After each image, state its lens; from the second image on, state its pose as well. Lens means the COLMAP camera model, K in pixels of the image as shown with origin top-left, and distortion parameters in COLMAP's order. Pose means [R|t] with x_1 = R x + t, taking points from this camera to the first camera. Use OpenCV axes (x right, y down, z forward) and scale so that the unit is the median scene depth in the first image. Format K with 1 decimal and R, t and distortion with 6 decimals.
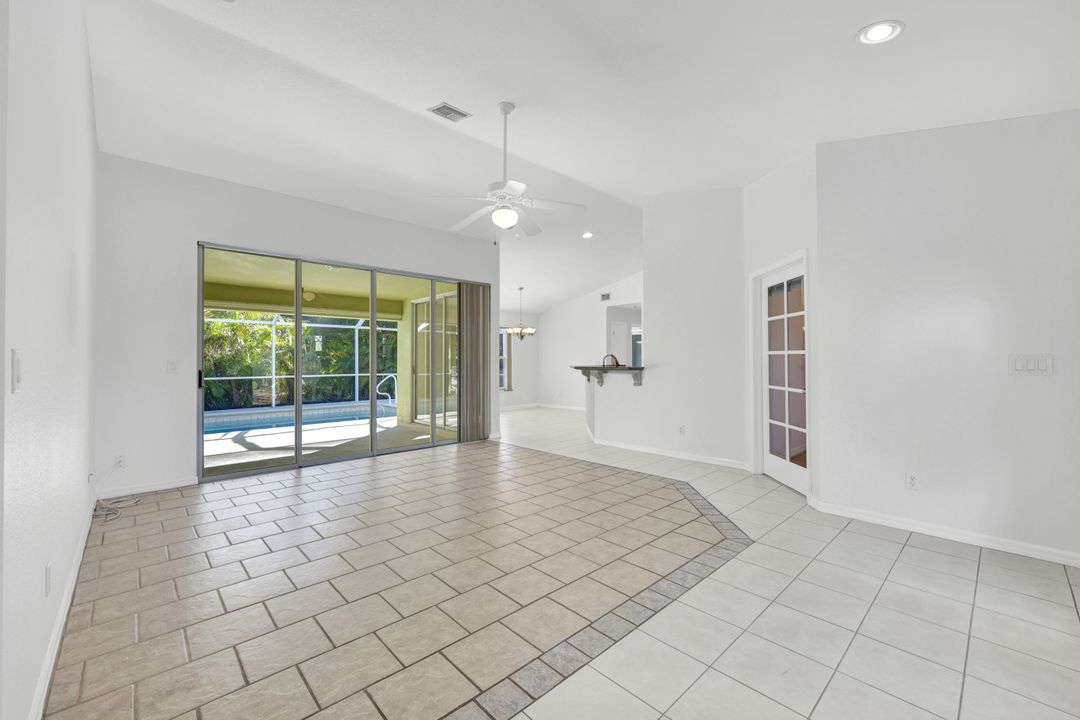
lens RADIAL K [[435.8, 0, 543.4], [0, 435.8, 362.2], [0, 0, 1]] dist [0.001350, 0.000343]
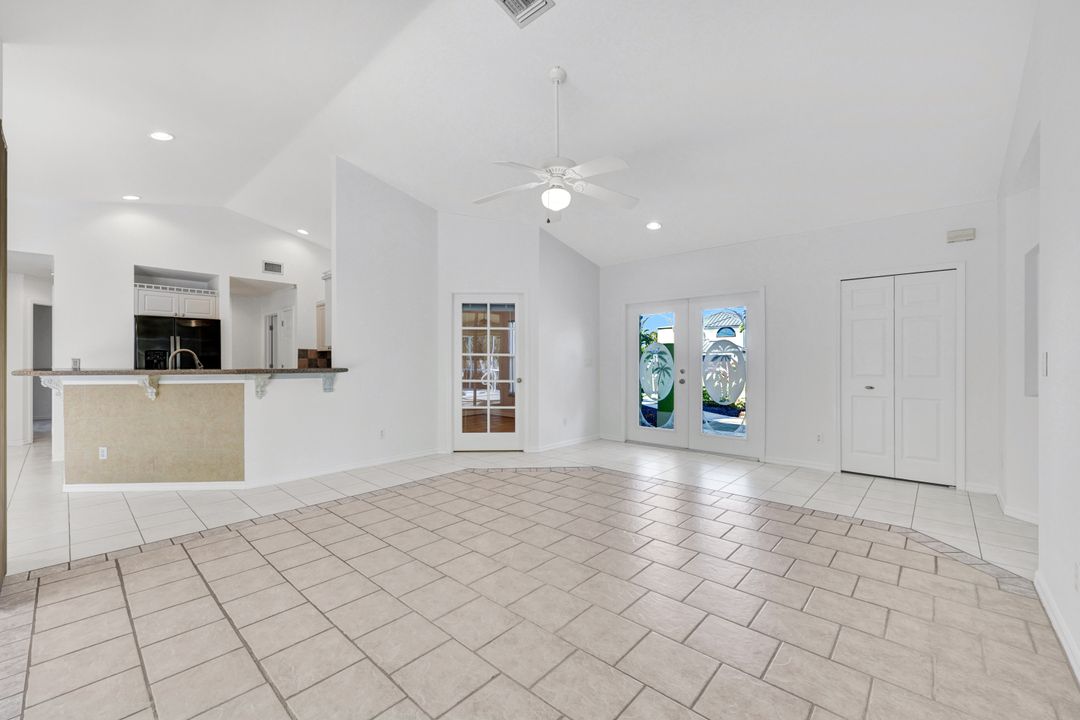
lens RADIAL K [[437.7, 0, 535.1], [0, 437.7, 359.0], [0, 0, 1]] dist [-0.002926, -0.000415]
pose [[-0.069257, 0.009924, 0.997550, -0.602319], [0.005759, 0.999938, -0.009548, 0.003881], [-0.997582, 0.005083, -0.069309, 0.676240]]
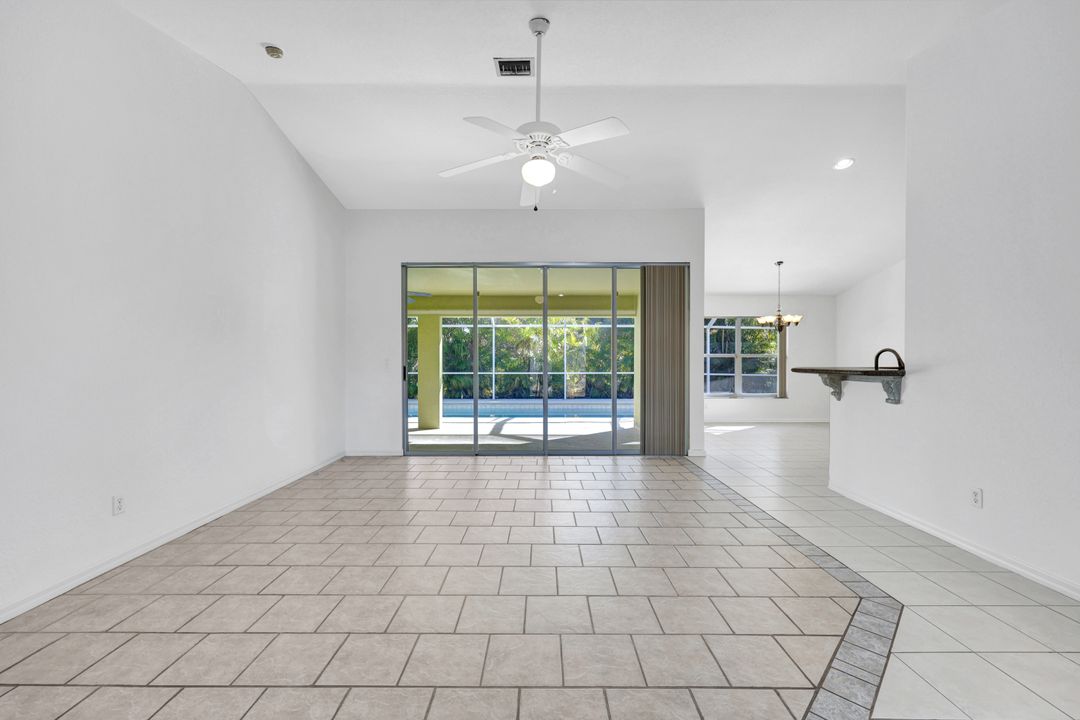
lens RADIAL K [[439.7, 0, 543.9], [0, 439.7, 364.1], [0, 0, 1]] dist [0.017281, -0.007481]
pose [[0.725101, 0.009863, -0.688572, 0.282589], [-0.004756, 0.999945, 0.009315, -0.000354], [0.688626, -0.003479, 0.725108, 0.267612]]
